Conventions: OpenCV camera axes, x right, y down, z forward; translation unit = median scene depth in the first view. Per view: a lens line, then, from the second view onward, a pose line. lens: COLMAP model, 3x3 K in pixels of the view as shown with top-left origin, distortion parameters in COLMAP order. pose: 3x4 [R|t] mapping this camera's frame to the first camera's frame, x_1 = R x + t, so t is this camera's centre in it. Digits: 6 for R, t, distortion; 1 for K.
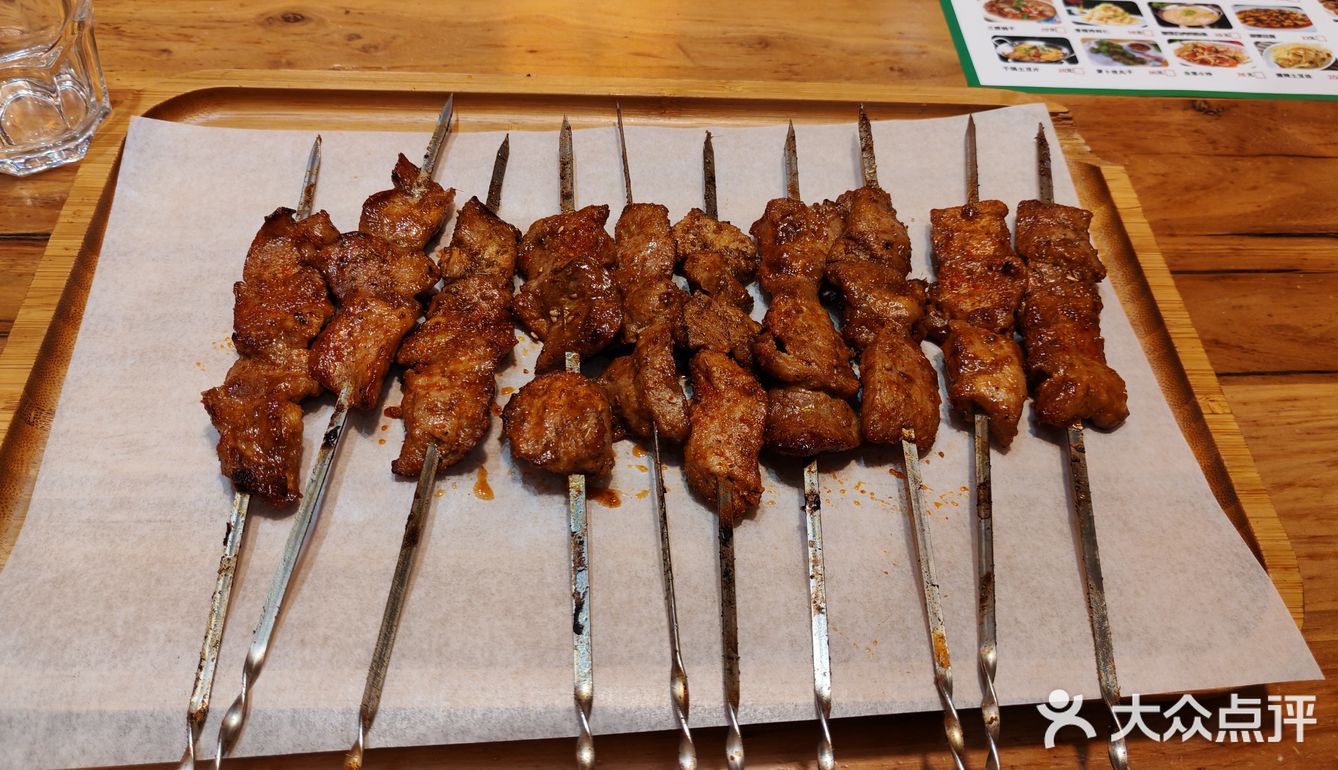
lens RADIAL K [[1021.0, 0, 602.1], [0, 1021.0, 384.6], [0, 0, 1]] dist [-0.006811, 0.002946]
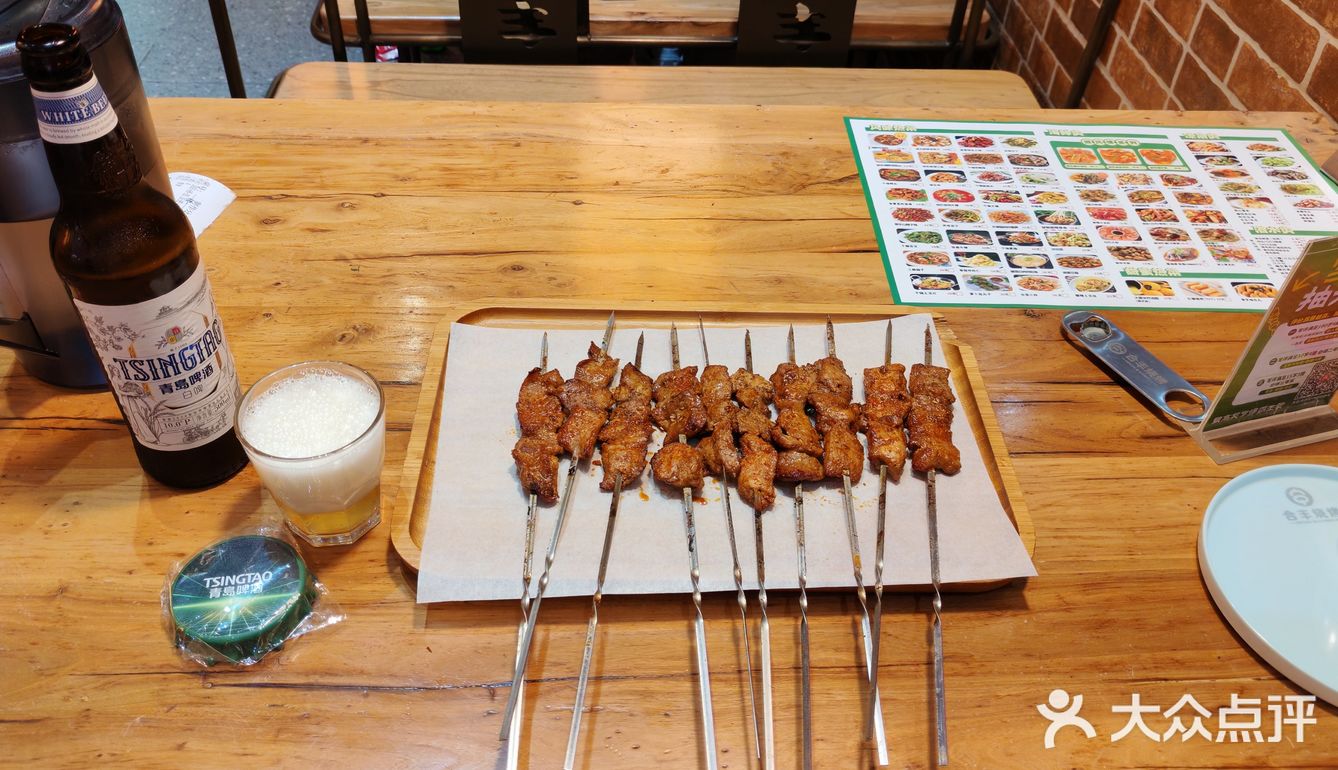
lens RADIAL K [[1021.0, 0, 602.1], [0, 1021.0, 384.6], [0, 0, 1]] dist [-0.006811, 0.002946]
pose [[0.998806, -0.001388, -0.048825, -0.086216], [-0.007348, 0.983951, -0.178287, 0.225901], [0.048289, 0.178433, 0.982766, -1.003758]]
